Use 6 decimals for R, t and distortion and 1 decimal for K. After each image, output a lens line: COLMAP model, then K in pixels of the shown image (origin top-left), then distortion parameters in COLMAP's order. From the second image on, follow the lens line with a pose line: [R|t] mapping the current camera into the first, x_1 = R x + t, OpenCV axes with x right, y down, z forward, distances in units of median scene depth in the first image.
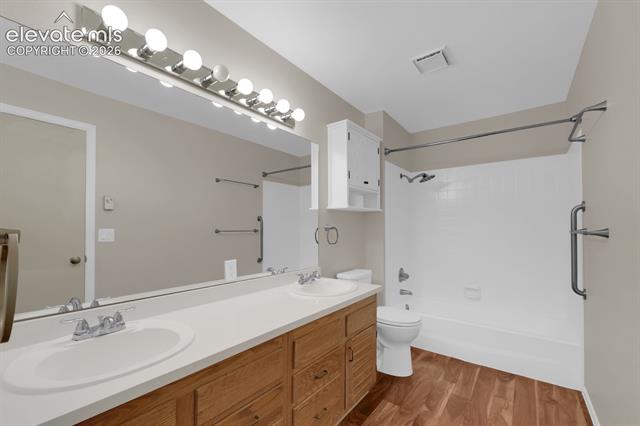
lens RADIAL K [[265.0, 0, 308.4], [0, 265.0, 226.2], [0, 0, 1]] dist [-0.002226, 0.000425]
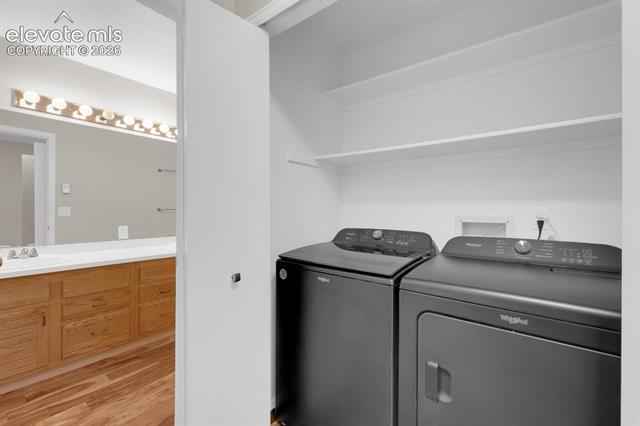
lens RADIAL K [[265.0, 0, 322.5], [0, 265.0, 211.3], [0, 0, 1]] dist [-0.002226, 0.000425]
pose [[0.999976, 0.005492, 0.004214, 0.621826], [-0.005569, 0.999812, 0.018547, -0.001215], [-0.004111, -0.018570, 0.999819, -0.426806]]
